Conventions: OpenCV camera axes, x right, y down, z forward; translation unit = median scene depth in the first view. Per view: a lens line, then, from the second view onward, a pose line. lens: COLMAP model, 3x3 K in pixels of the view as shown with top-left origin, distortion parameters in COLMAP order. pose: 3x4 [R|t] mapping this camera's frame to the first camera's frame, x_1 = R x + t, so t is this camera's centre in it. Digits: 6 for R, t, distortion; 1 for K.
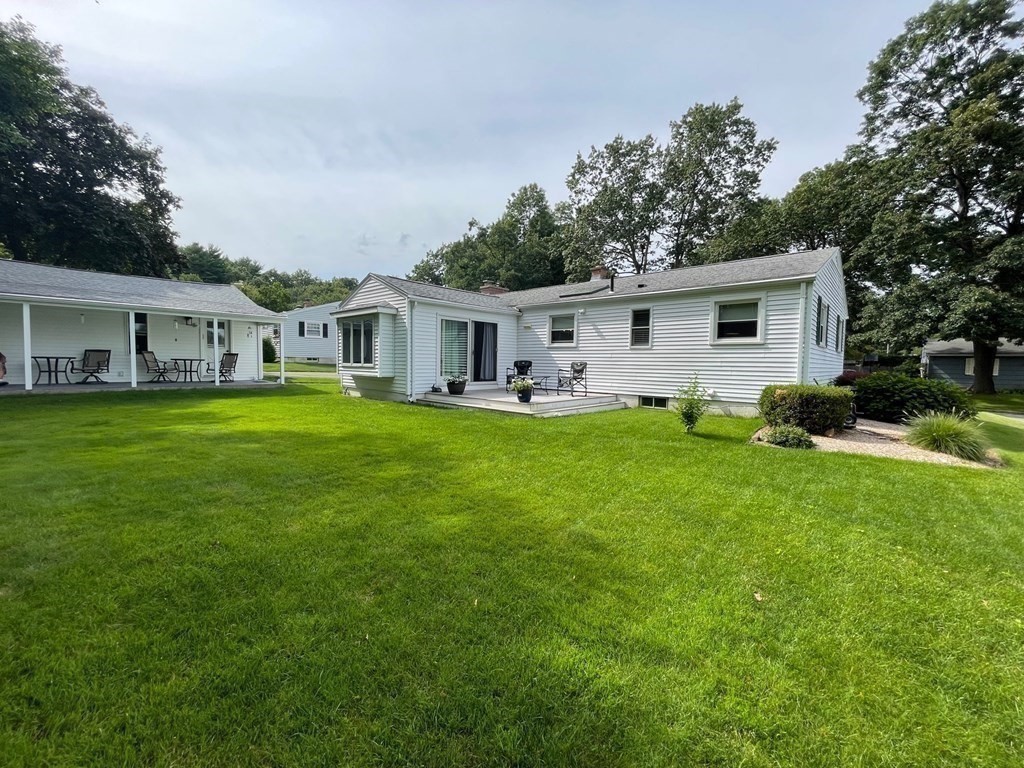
lens RADIAL K [[408.3, 0, 517.3], [0, 408.3, 383.6], [0, 0, 1]] dist [0.000539, 0.000215]
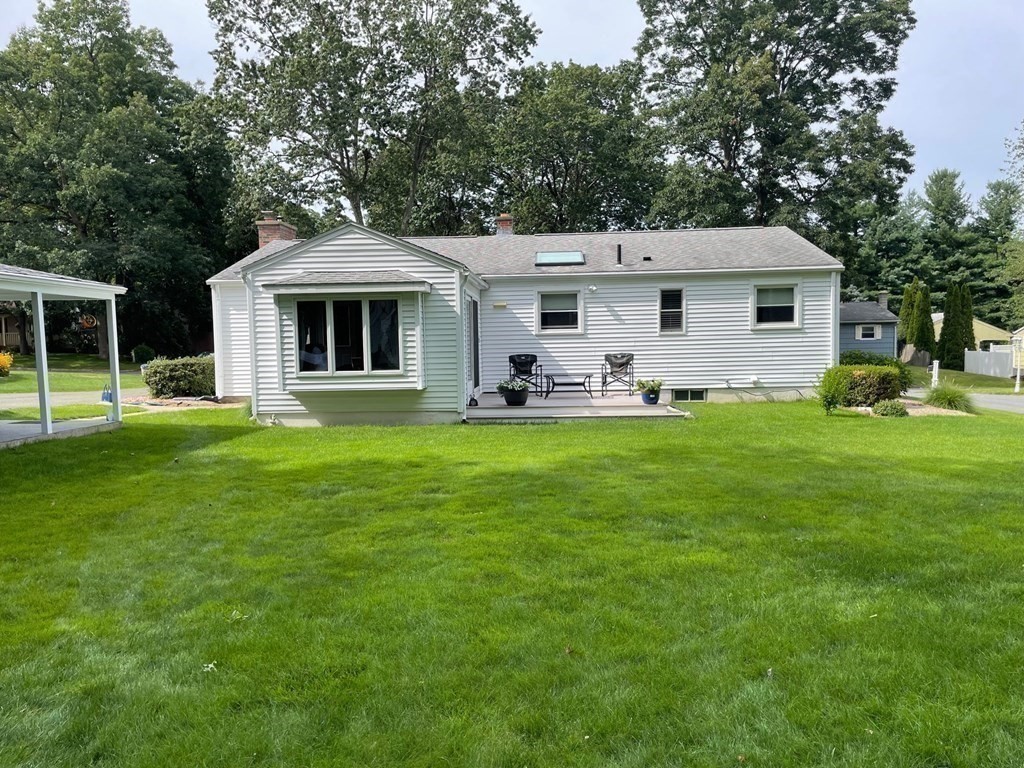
lens RADIAL K [[775.6, 0, 515.4], [0, 775.6, 397.7], [0, 0, 1]] dist [0.091423, -0.109627]
pose [[0.772831, -0.075551, 0.630098, -0.984757], [0.067162, 0.997049, 0.037174, -0.036271], [-0.631048, 0.013589, 0.775625, -0.063807]]
